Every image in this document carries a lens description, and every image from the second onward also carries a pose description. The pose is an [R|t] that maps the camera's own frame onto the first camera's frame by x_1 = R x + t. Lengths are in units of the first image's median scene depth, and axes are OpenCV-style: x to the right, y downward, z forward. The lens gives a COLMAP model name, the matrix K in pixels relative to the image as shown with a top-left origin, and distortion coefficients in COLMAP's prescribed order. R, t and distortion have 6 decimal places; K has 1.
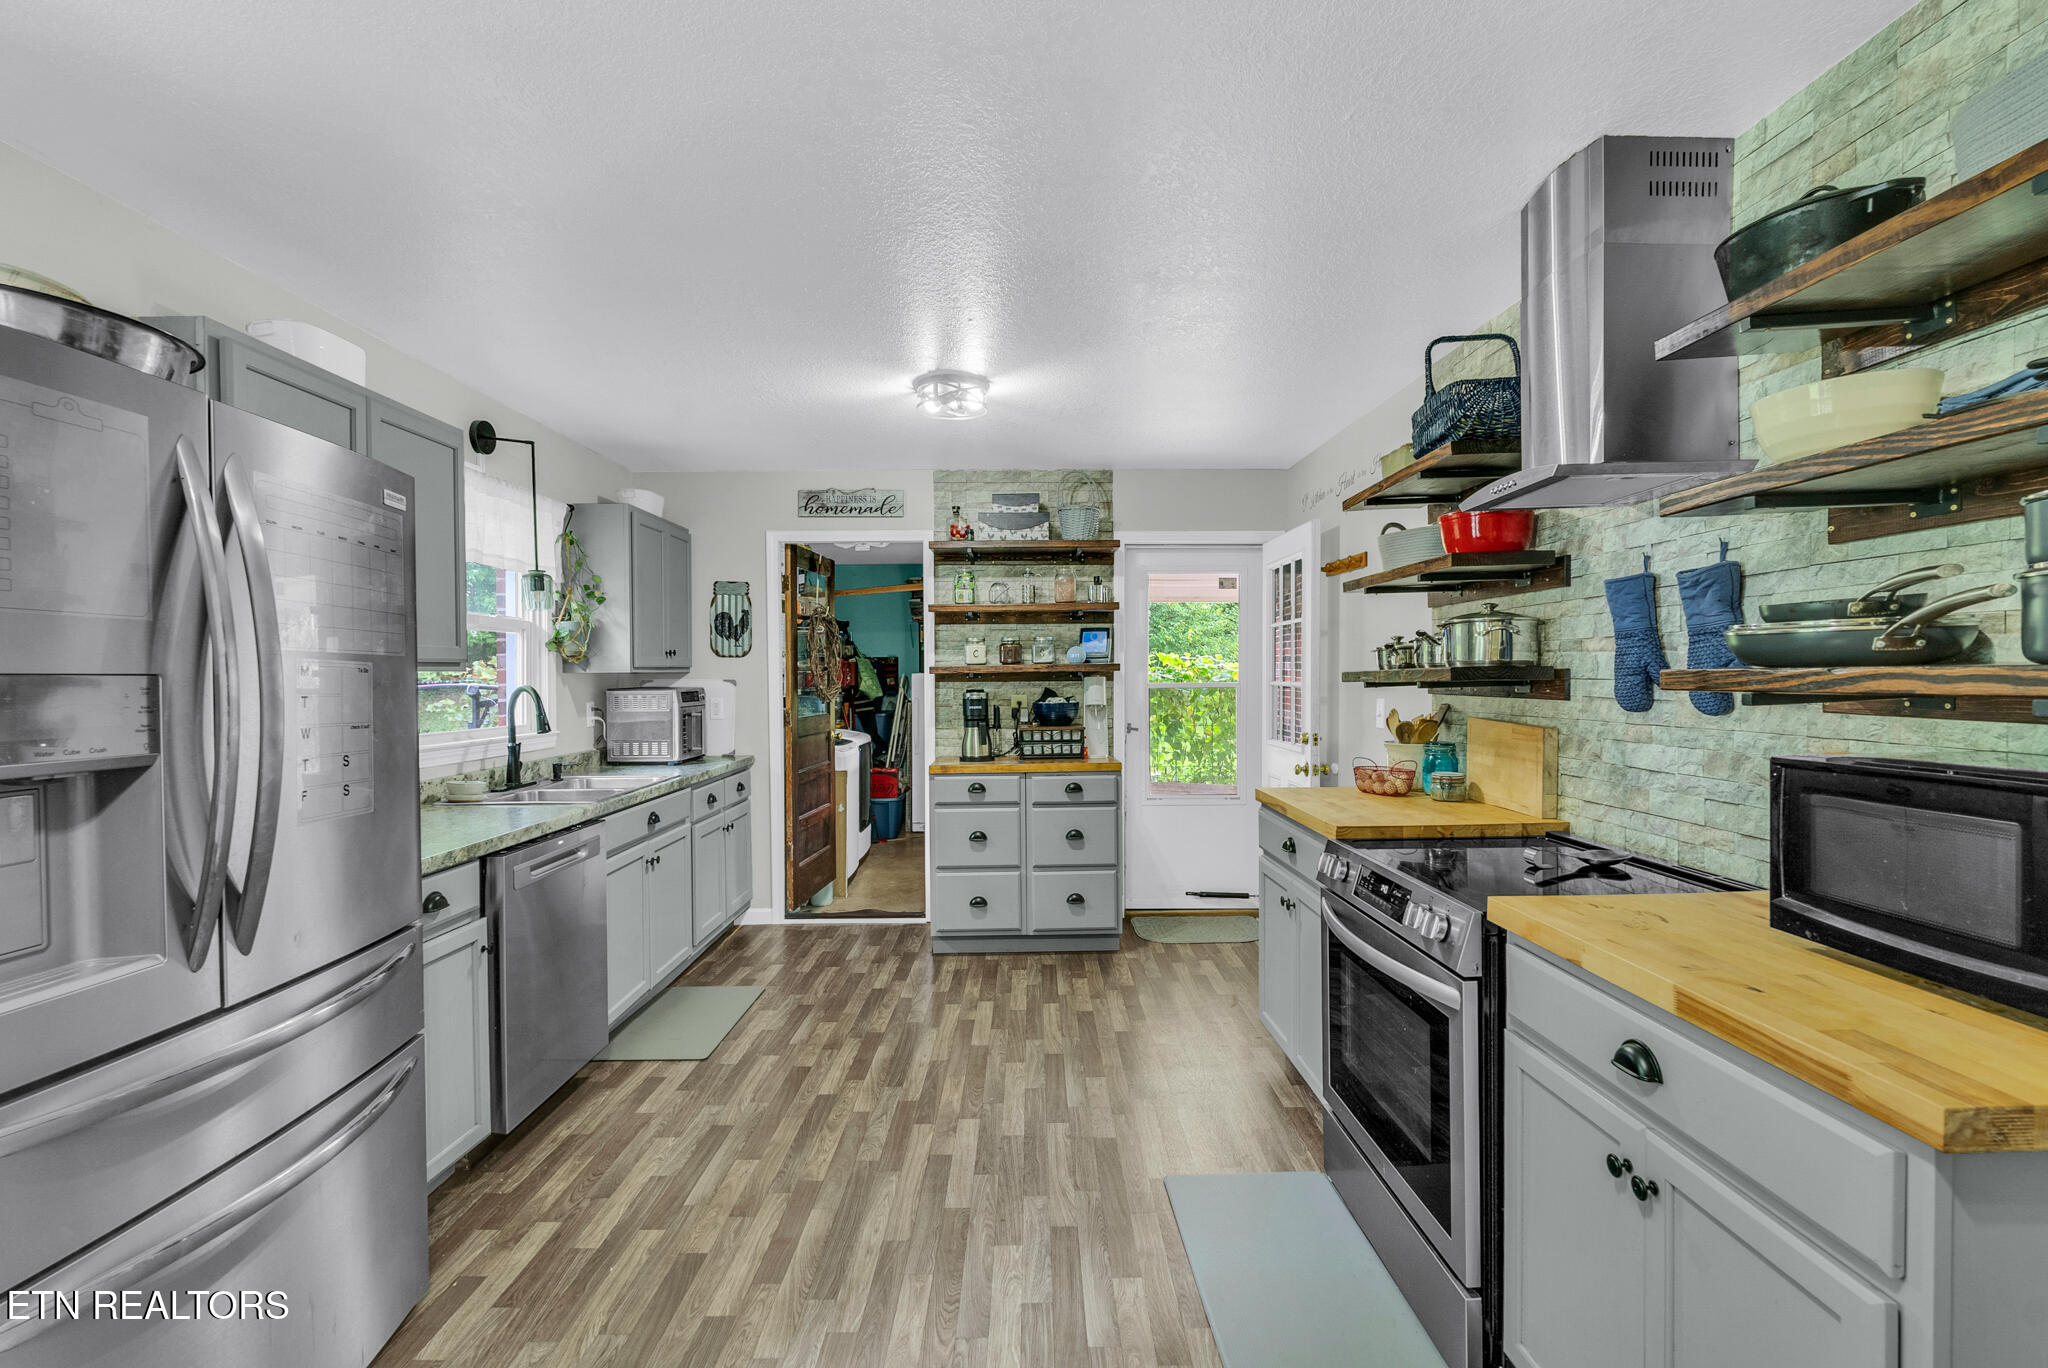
lens RADIAL K [[904.1, 0, 1036.1], [0, 904.1, 691.6], [0, 0, 1]] dist [-0.003663, -0.000219]
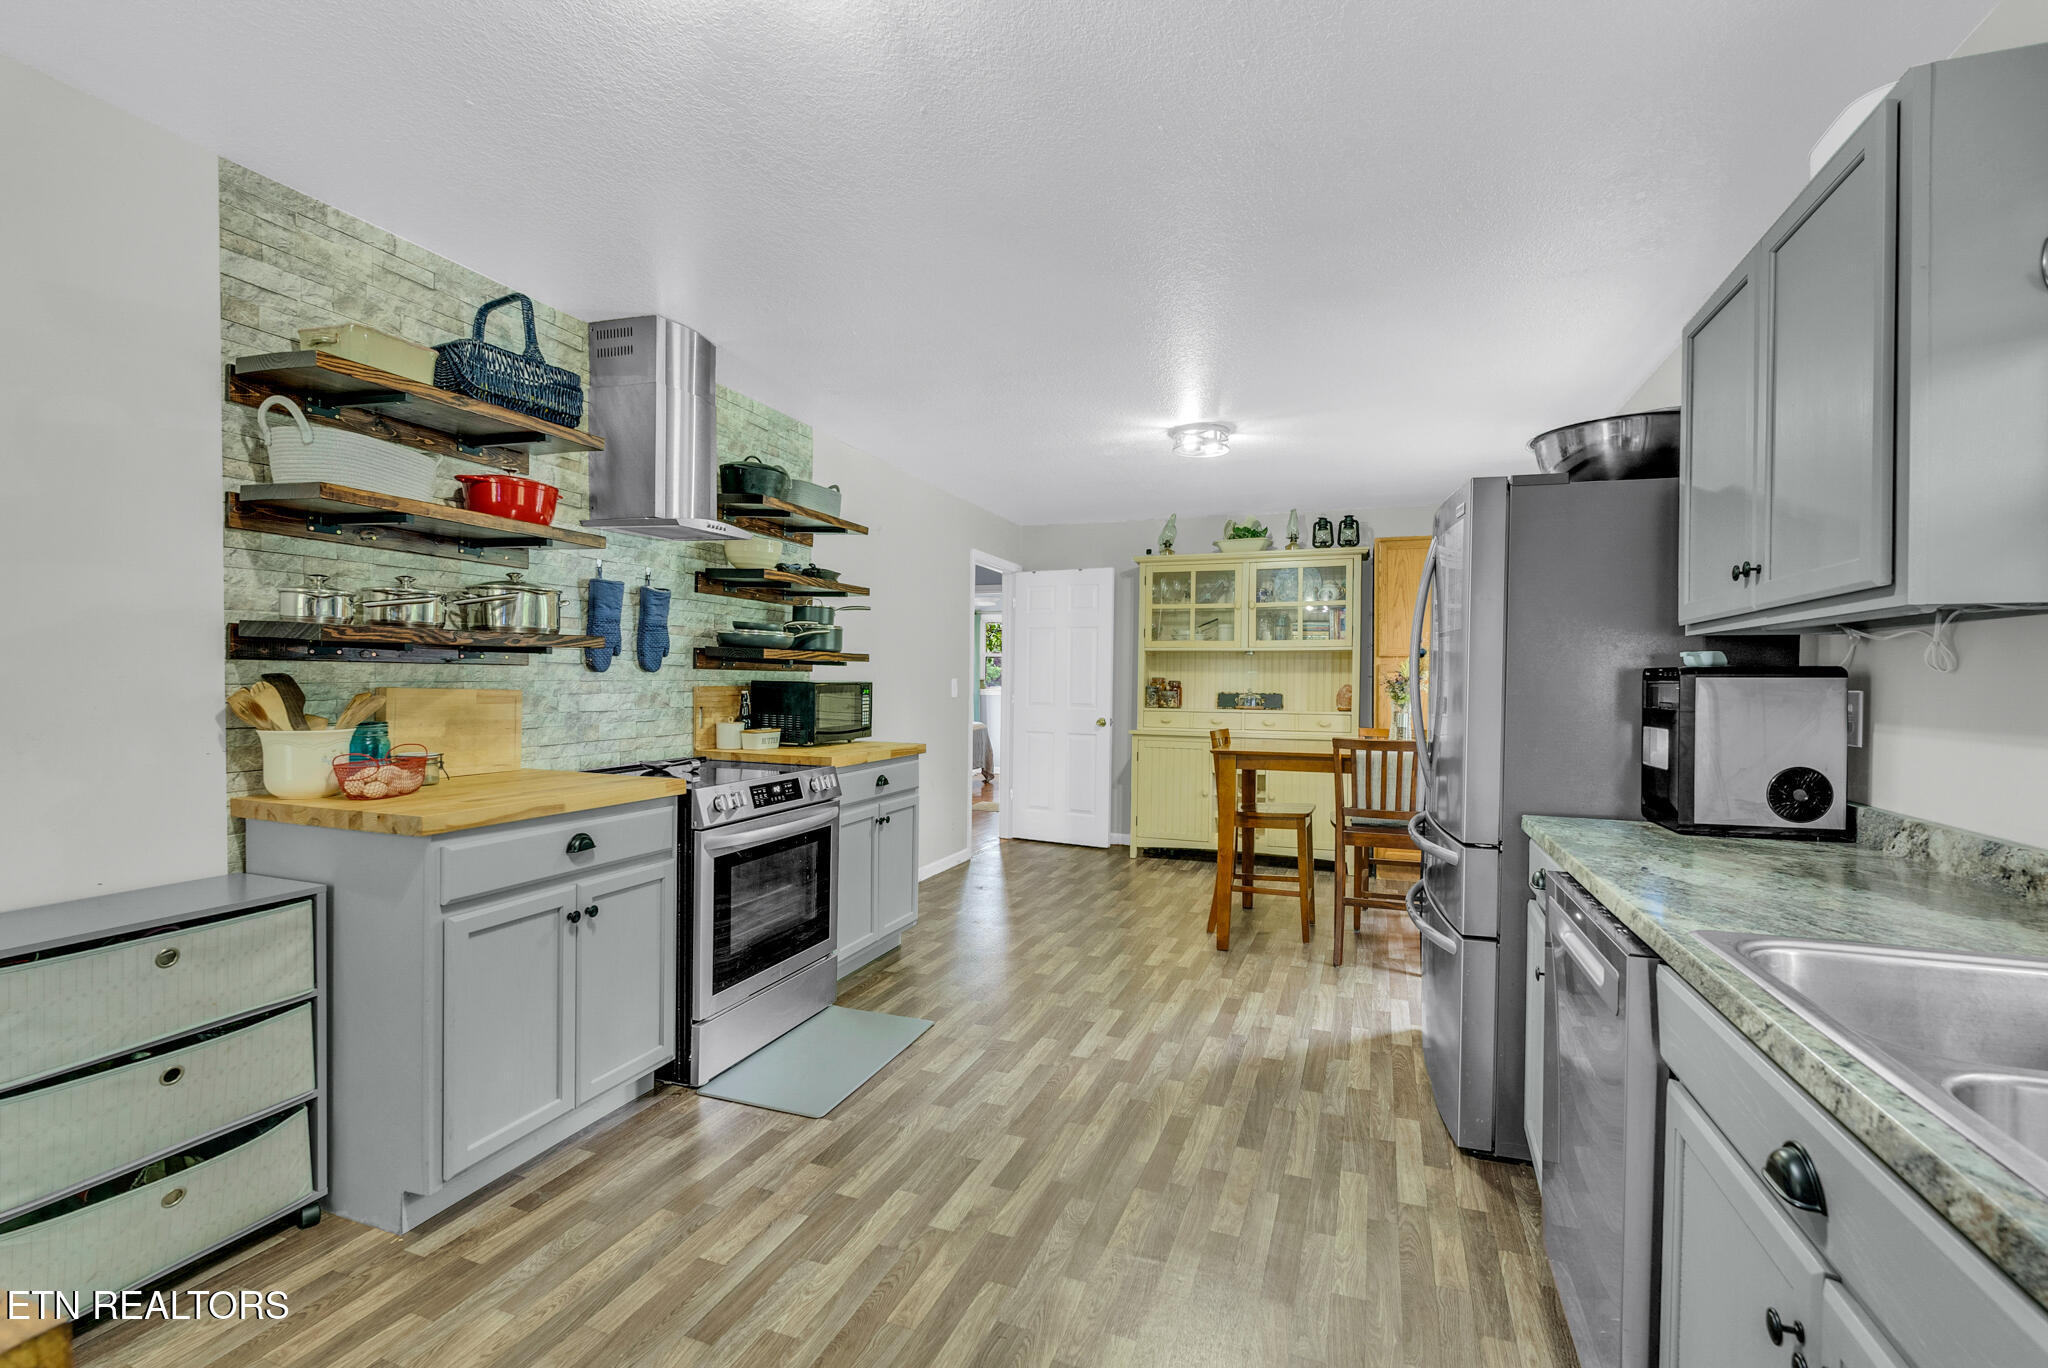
lens RADIAL K [[904.1, 0, 1034.2], [0, 904.1, 688.0], [0, 0, 1]] dist [-0.003663, -0.000219]
pose [[-0.931859, -0.009405, 0.362699, -0.264661], [0.000058, 0.999660, 0.026069, 0.004899], [-0.362821, 0.024314, -0.931542, 1.062217]]
